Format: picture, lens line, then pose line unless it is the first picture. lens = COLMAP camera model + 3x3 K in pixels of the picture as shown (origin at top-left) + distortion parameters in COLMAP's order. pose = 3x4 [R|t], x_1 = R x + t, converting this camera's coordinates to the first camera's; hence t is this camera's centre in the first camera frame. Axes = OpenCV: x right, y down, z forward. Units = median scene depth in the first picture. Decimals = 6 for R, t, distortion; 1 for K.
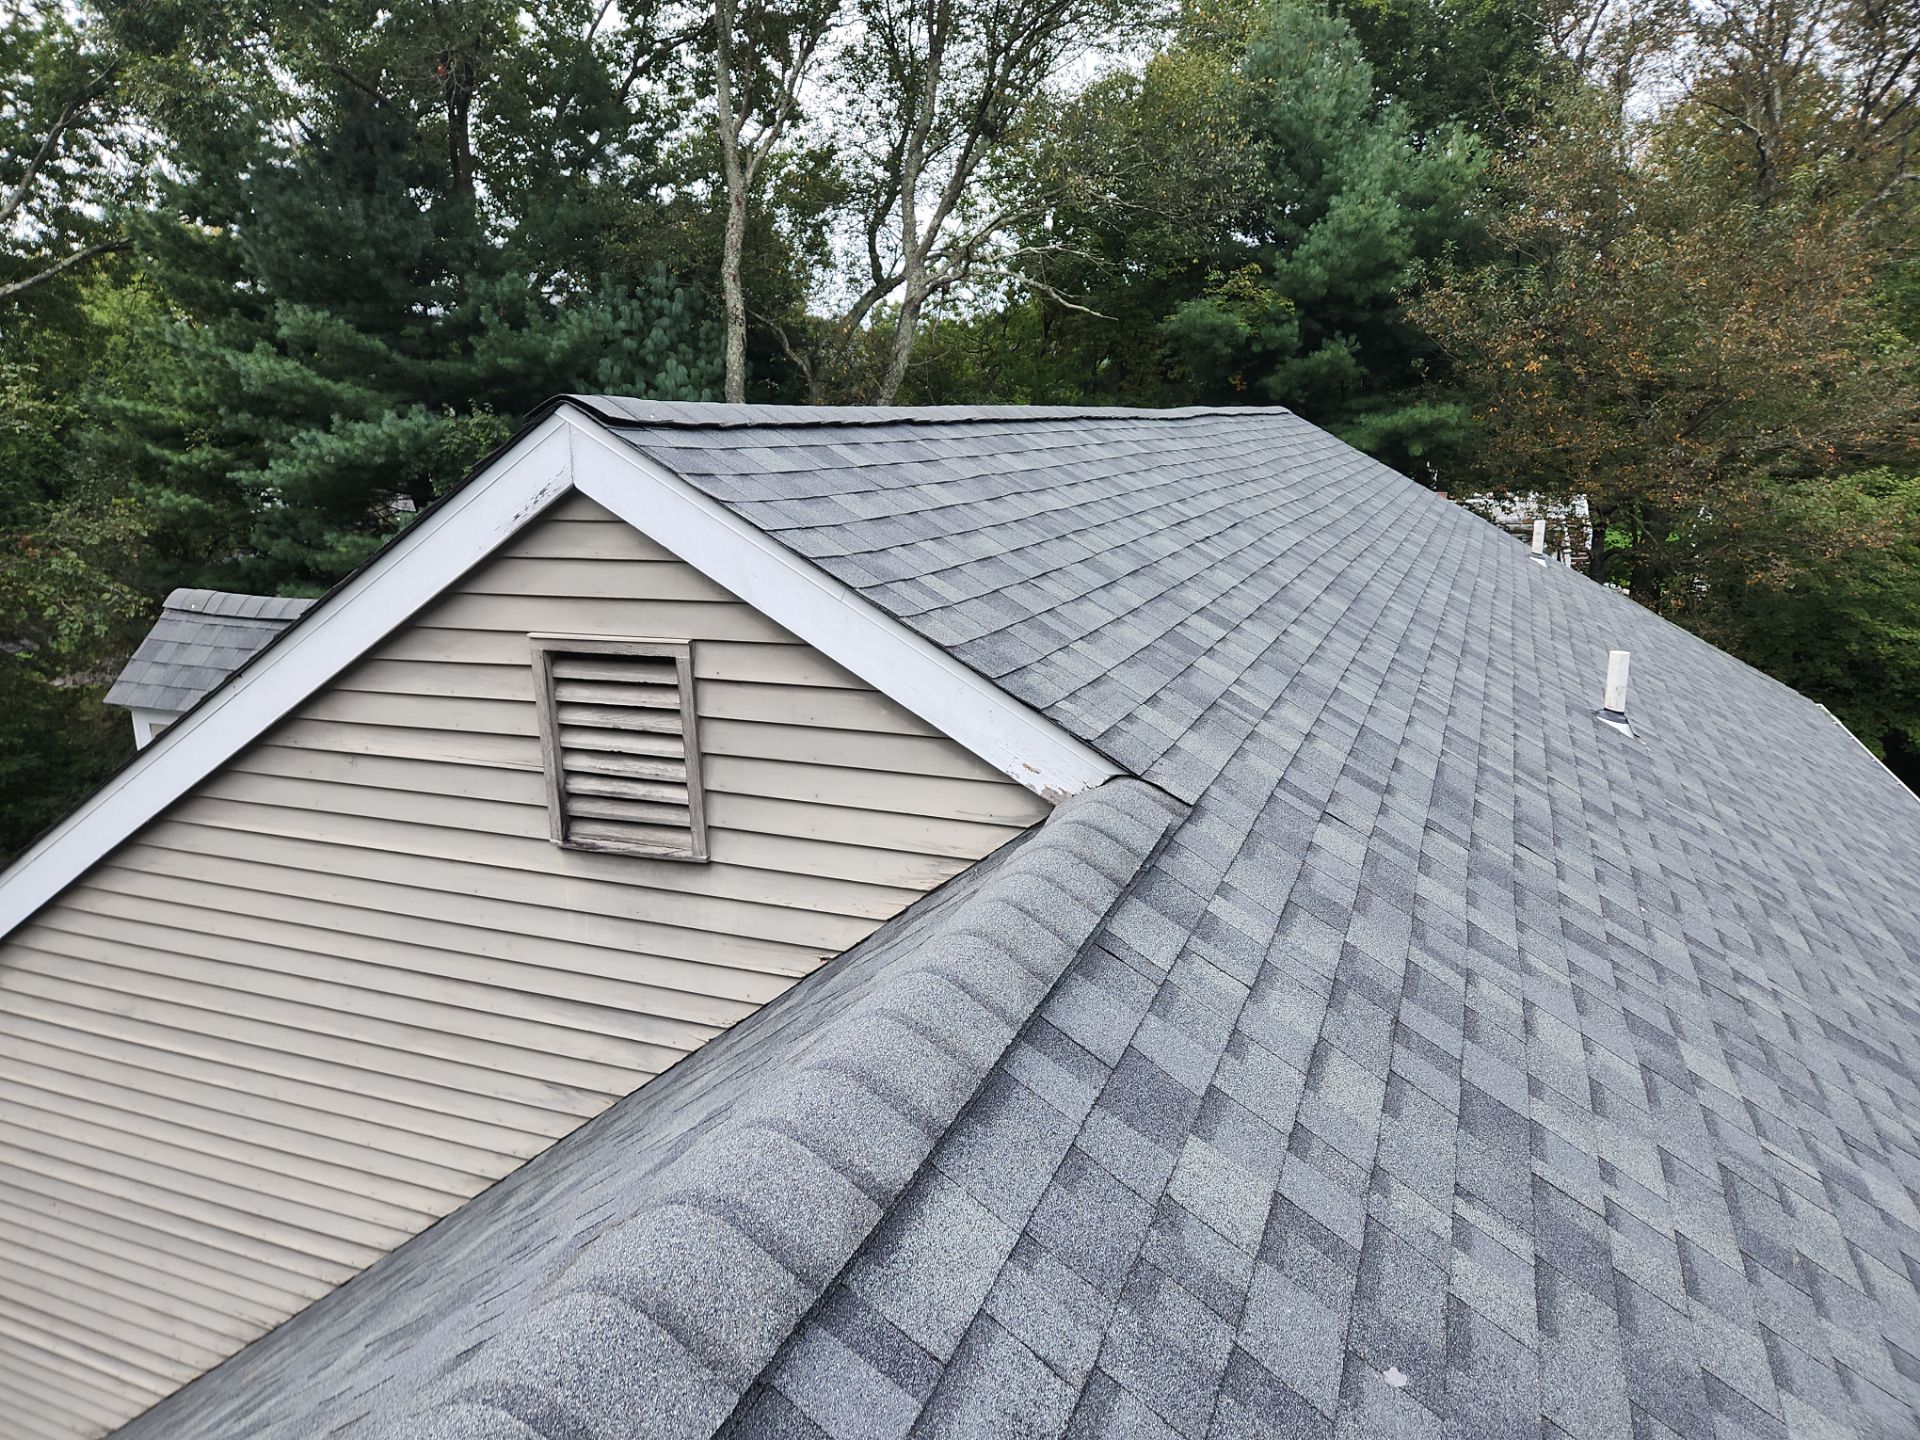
lens RADIAL K [[1272.0, 0, 939.1], [0, 1272.0, 744.6], [0, 0, 1]] dist [0.086224, -0.067728]
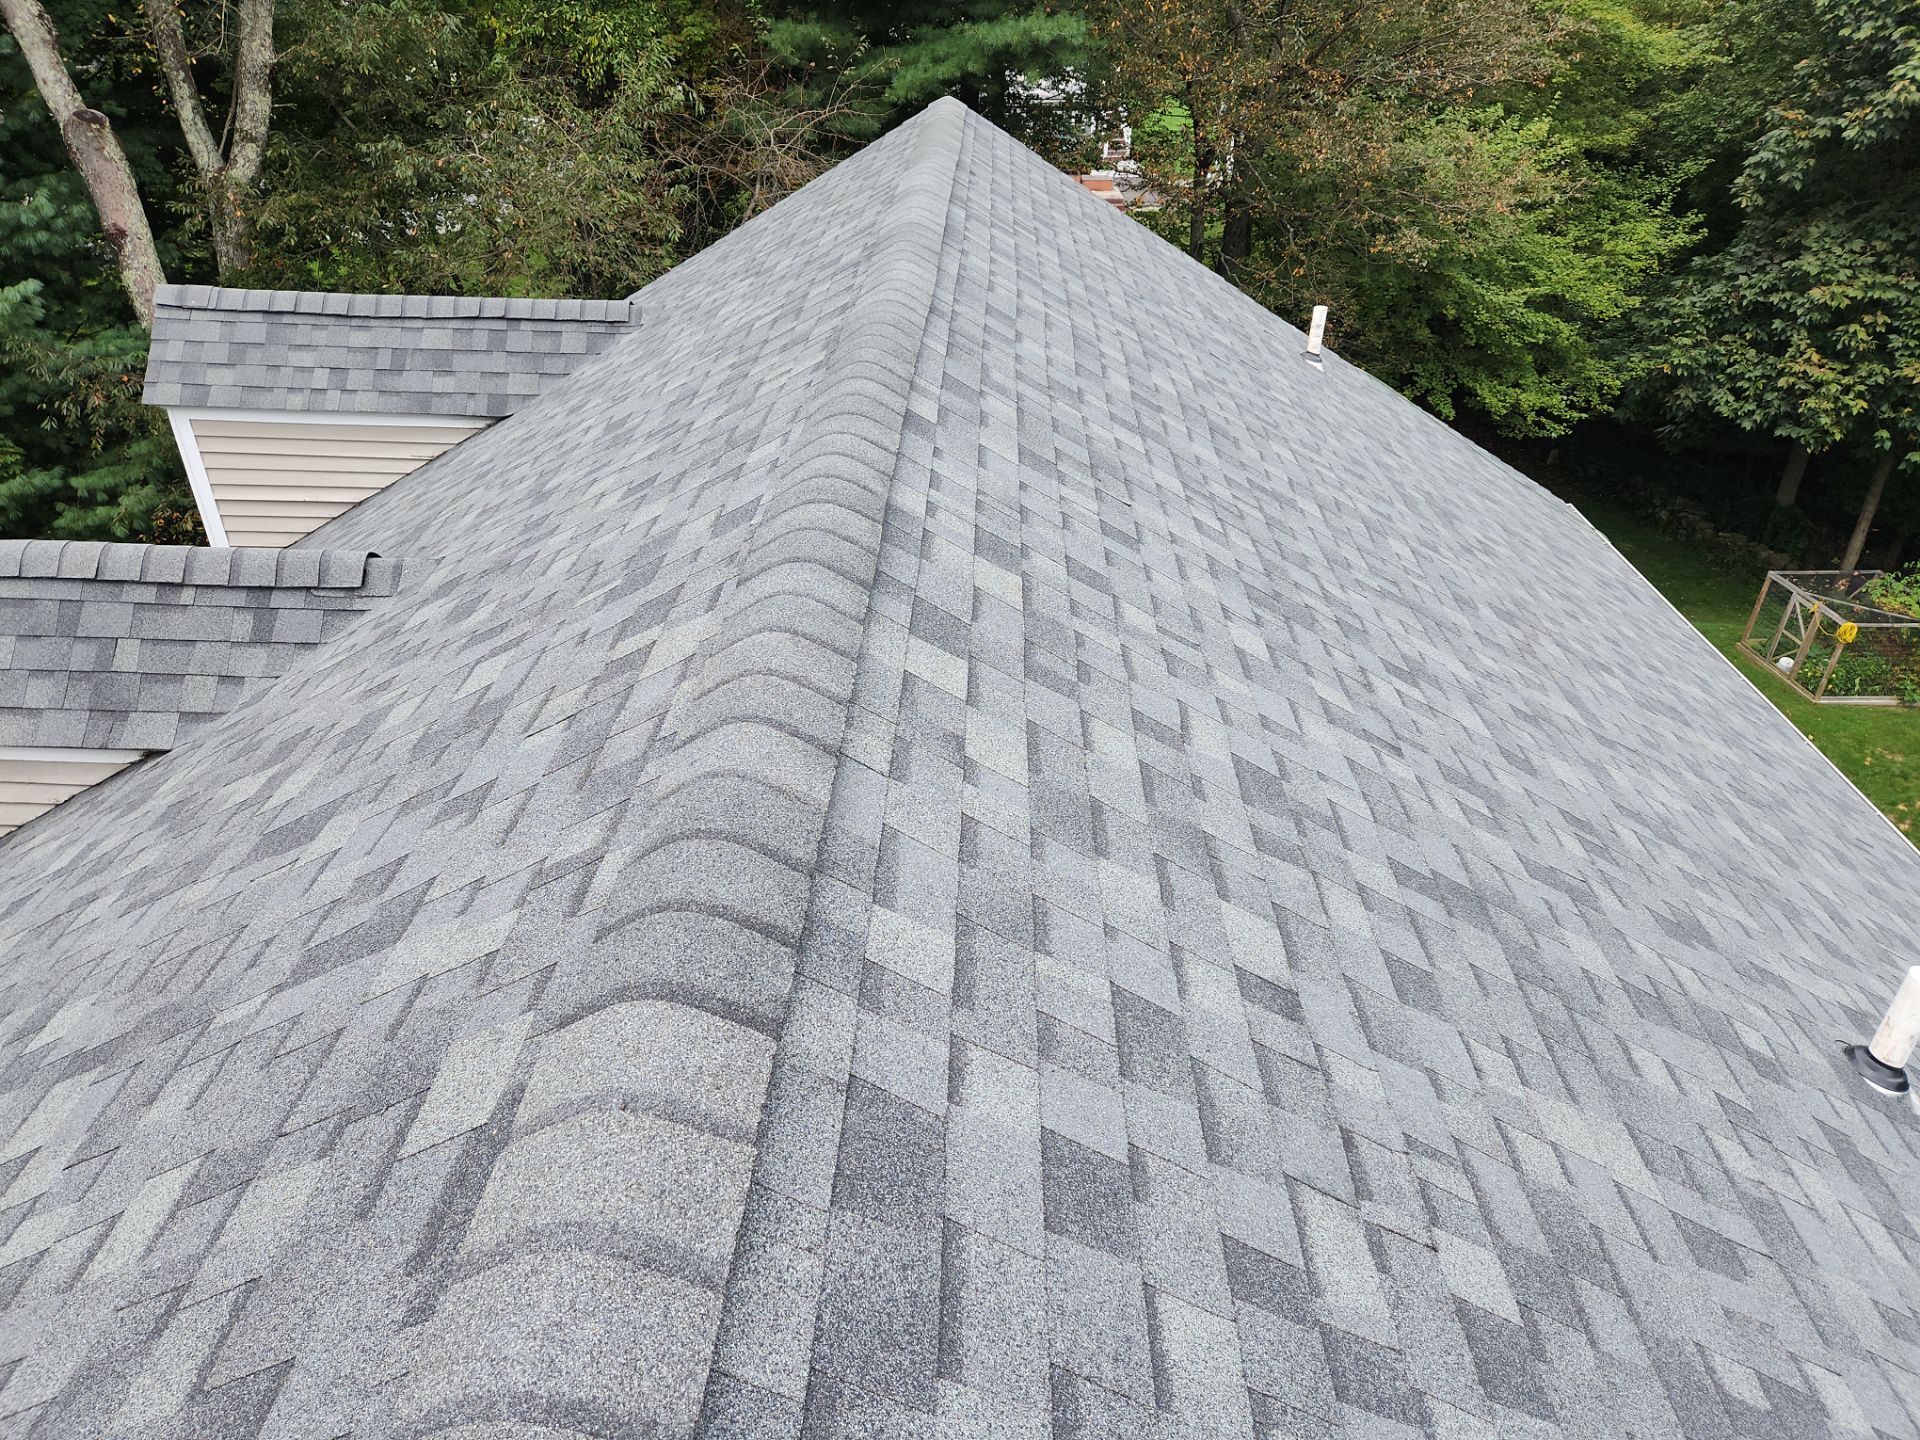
lens RADIAL K [[1272.0, 0, 967.1], [0, 1272.0, 735.8], [0, 0, 1]] dist [0.086224, -0.067728]
pose [[0.927224, -0.165252, 0.336077, -0.018770], [0.052670, 0.946005, 0.319845, -0.384091], [-0.370785, -0.278867, 0.885862, 0.732008]]
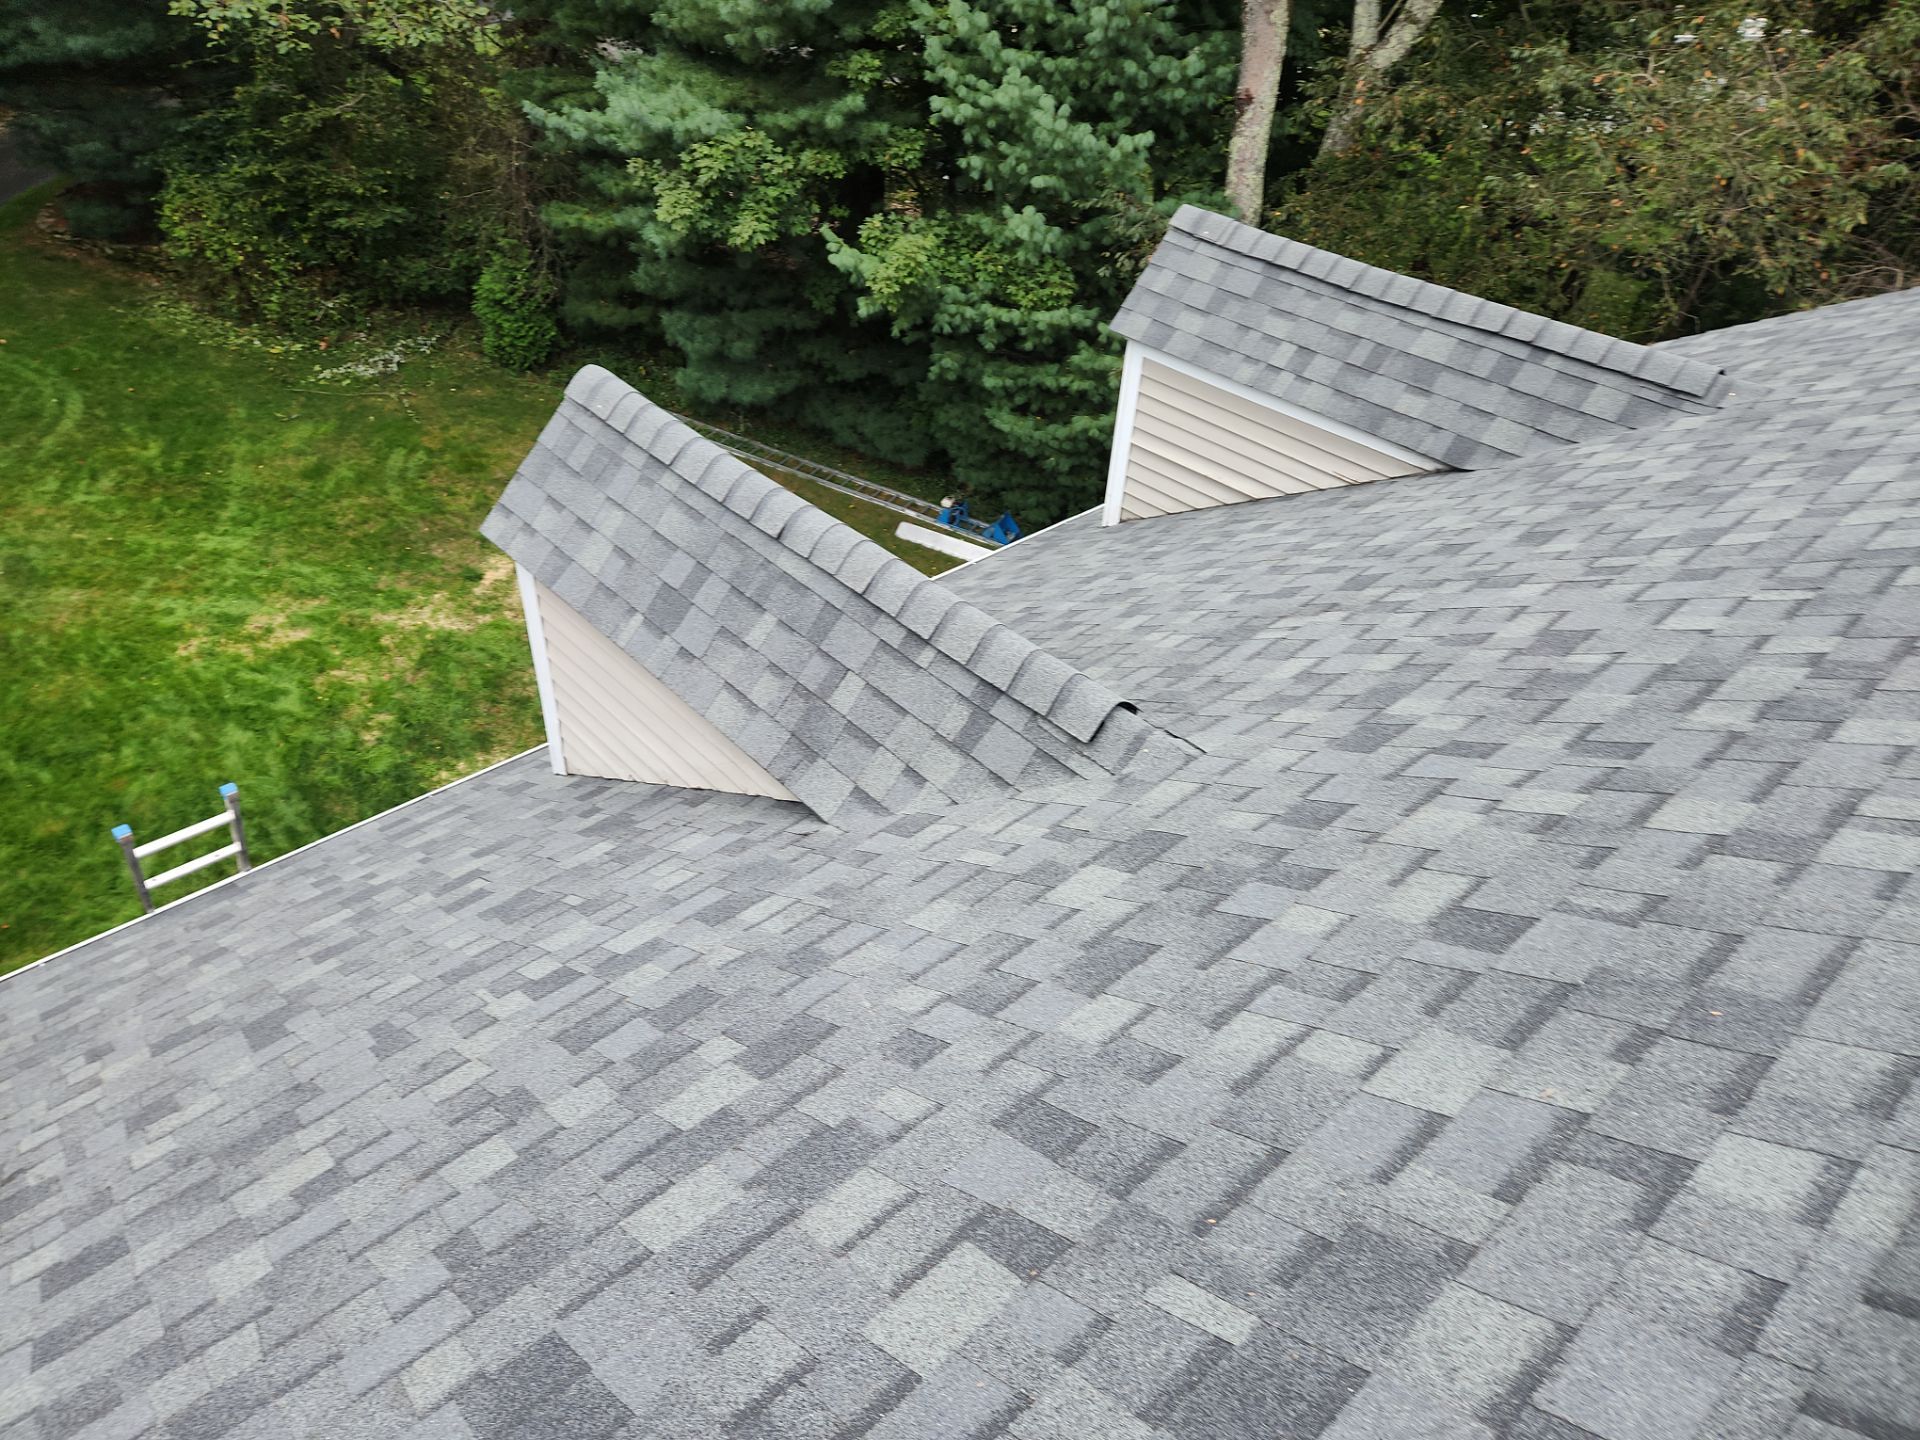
lens RADIAL K [[1272.0, 0, 937.5], [0, 1272.0, 715.0], [0, 0, 1]] dist [0.086224, -0.067728]
pose [[0.907615, 0.302839, -0.290730, 0.019900], [-0.163333, 0.892710, 0.419990, -0.478429], [0.386727, -0.333703, 0.859700, 1.083592]]
